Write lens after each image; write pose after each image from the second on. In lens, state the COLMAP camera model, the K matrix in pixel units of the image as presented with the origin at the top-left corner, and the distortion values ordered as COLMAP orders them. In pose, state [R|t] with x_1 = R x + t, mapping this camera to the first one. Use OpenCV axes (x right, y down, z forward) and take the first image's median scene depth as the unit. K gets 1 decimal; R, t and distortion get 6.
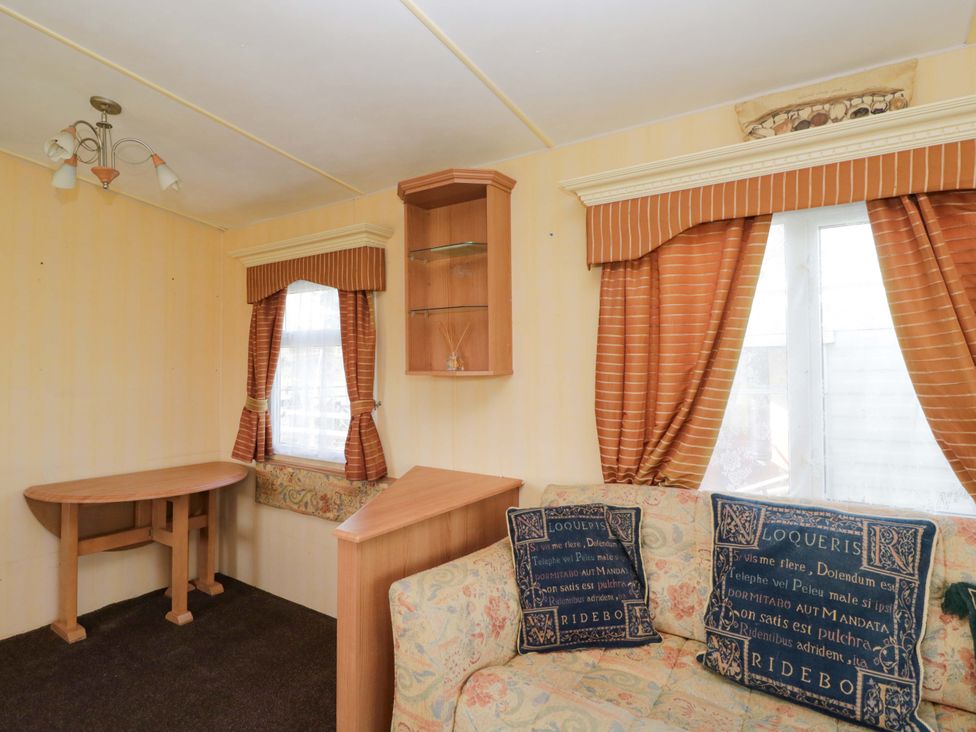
lens RADIAL K [[534.2, 0, 489.7], [0, 534.2, 354.5], [0, 0, 1]] dist [0.000610, -0.016343]
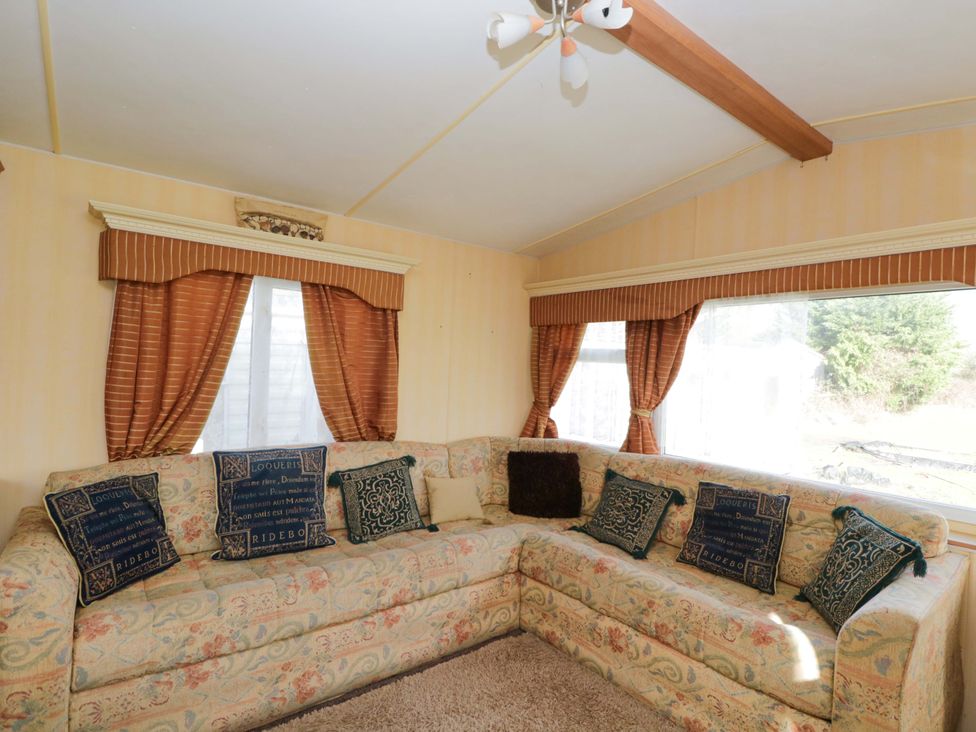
lens RADIAL K [[534.2, 0, 489.7], [0, 534.2, 354.5], [0, 0, 1]] dist [0.000610, -0.016343]
pose [[0.299080, 0.038193, 0.953463, -0.807304], [-0.056597, 0.998150, -0.022230, -0.025574], [-0.952548, -0.047314, 0.300688, -0.187847]]
